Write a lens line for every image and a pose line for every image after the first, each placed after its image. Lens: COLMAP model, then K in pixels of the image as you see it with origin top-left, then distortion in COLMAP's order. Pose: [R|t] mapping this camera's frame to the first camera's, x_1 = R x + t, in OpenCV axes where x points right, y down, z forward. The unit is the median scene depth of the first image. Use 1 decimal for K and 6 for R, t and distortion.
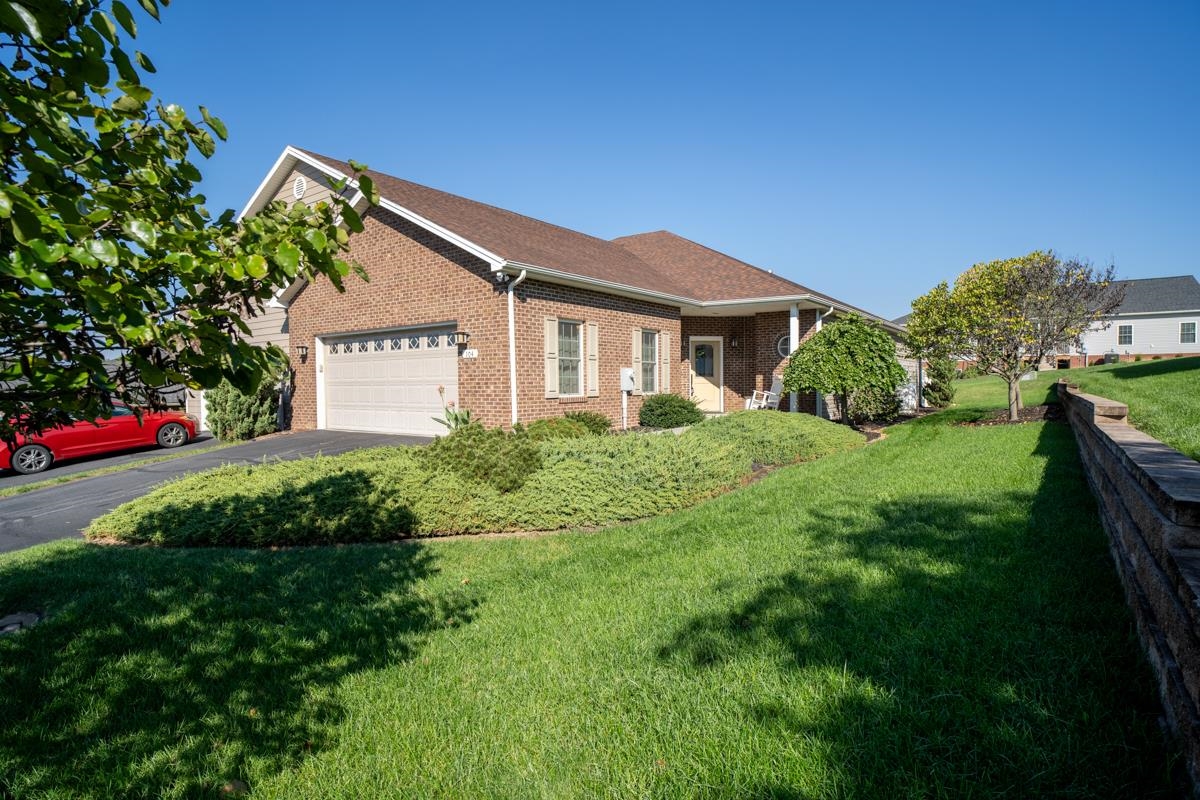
lens RADIAL K [[624.7, 0, 602.7], [0, 624.7, 399.5], [0, 0, 1]] dist [-0.007203, 0.003295]
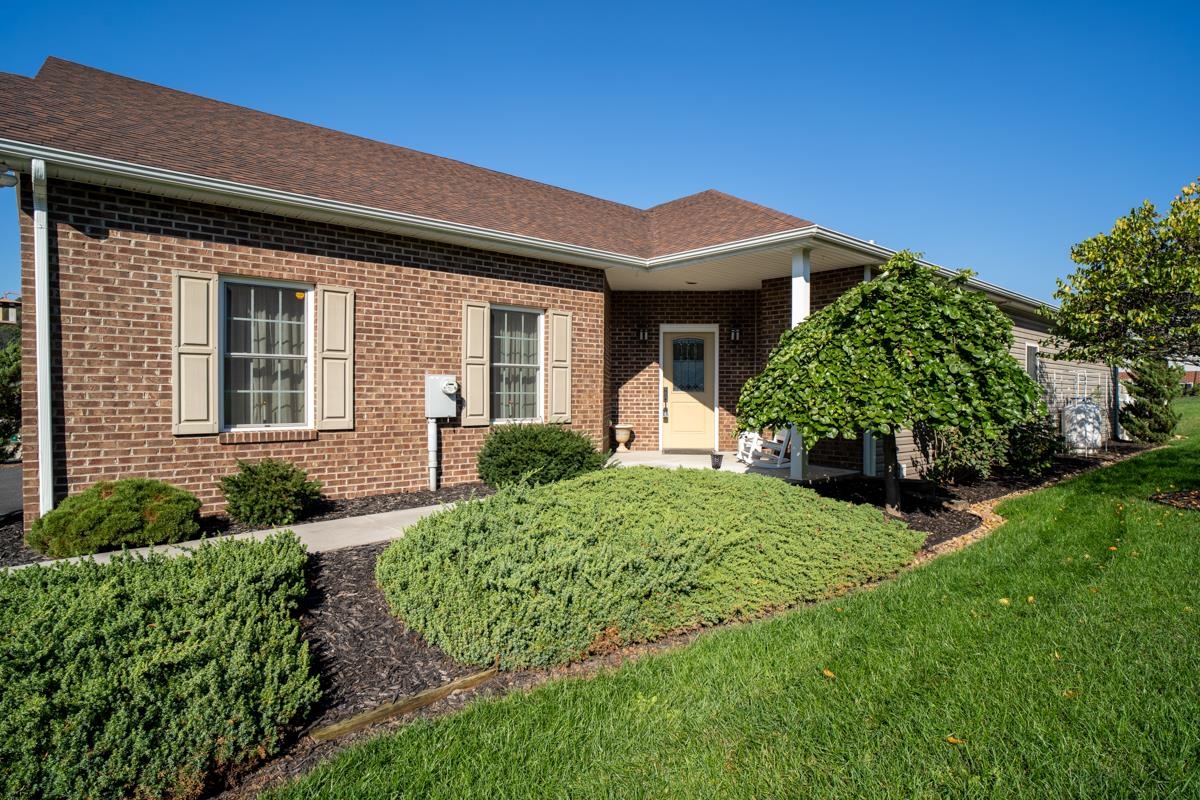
lens RADIAL K [[624.7, 0, 605.6], [0, 624.7, 396.8], [0, 0, 1]] dist [-0.007203, 0.003295]
pose [[0.972288, 0.012222, -0.233465, 0.265378], [-0.016665, 0.999715, -0.017066, -0.022566], [0.233190, 0.020484, 0.972215, 0.455510]]
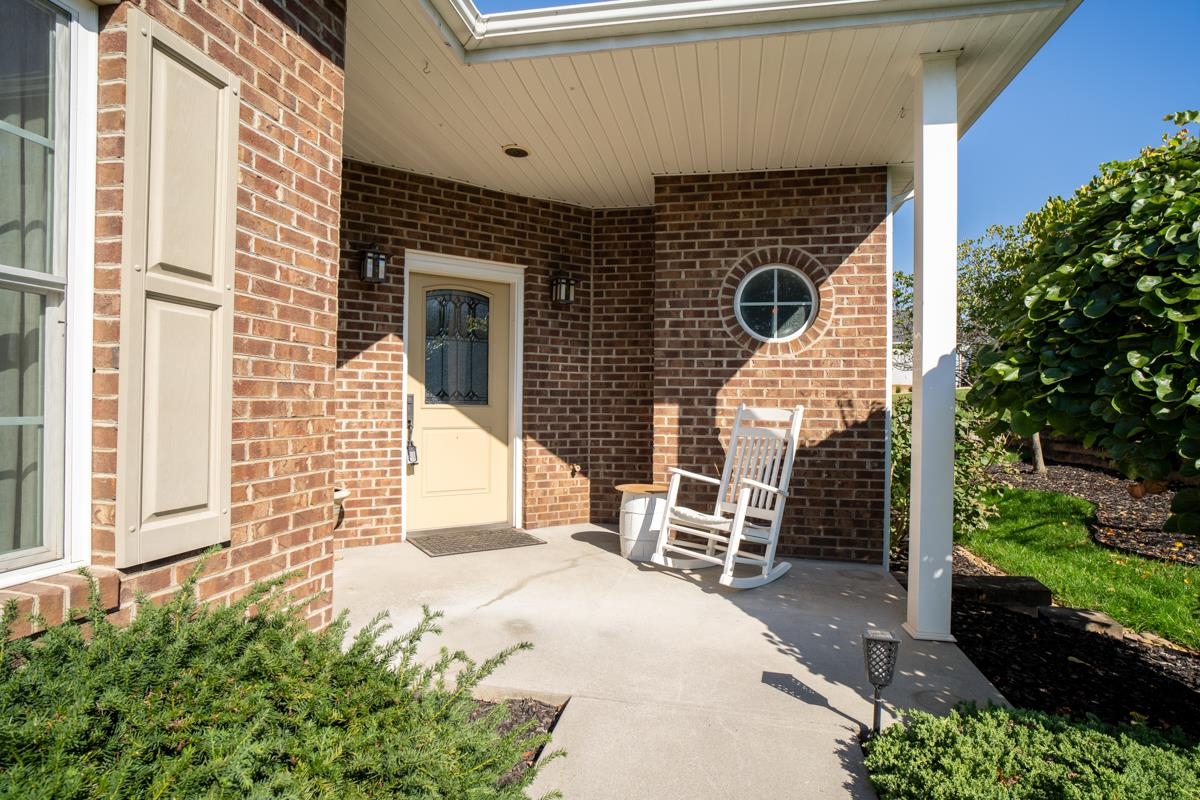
lens RADIAL K [[624.7, 0, 593.1], [0, 624.7, 398.6], [0, 0, 1]] dist [-0.007203, 0.003295]
pose [[0.913784, 0.022649, 0.405568, 0.121702], [-0.010175, 0.999407, -0.032887, -0.035264], [-0.406073, 0.025925, 0.913473, 0.837835]]
